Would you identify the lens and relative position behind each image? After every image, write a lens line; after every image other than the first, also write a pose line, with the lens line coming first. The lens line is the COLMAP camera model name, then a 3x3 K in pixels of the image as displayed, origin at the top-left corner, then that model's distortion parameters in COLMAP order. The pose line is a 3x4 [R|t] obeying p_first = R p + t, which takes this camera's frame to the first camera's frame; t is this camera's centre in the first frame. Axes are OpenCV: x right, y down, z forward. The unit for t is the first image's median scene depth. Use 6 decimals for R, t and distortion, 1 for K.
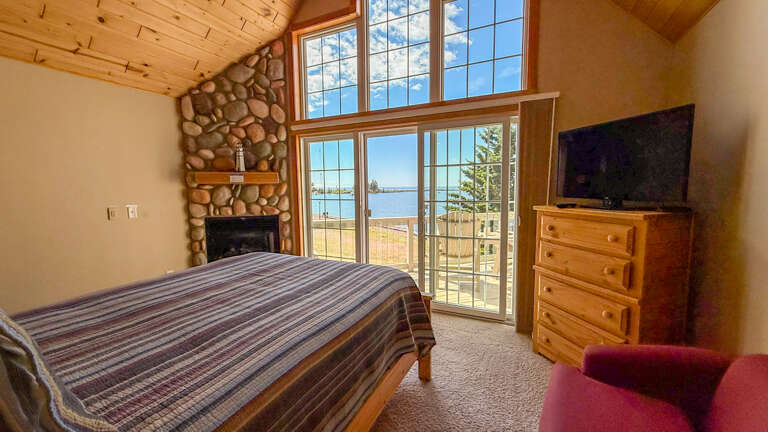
lens RADIAL K [[310.7, 0, 381.4], [0, 310.7, 214.4], [0, 0, 1]] dist [-0.000600, -0.000162]
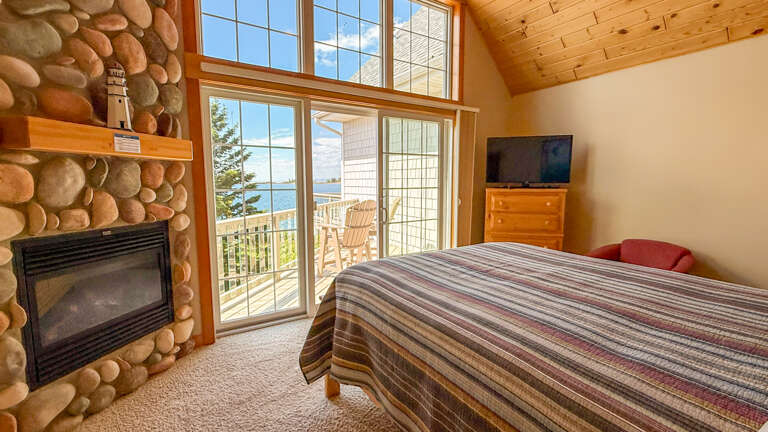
lens RADIAL K [[336.7, 0, 384.0], [0, 336.7, 216.0], [0, 0, 1]] dist [0.003746, 0.000259]
pose [[0.505387, -0.079307, 0.859241, -0.679704], [0.068699, 0.996305, 0.051550, -0.009345], [-0.860154, 0.032976, 0.508968, 0.400945]]
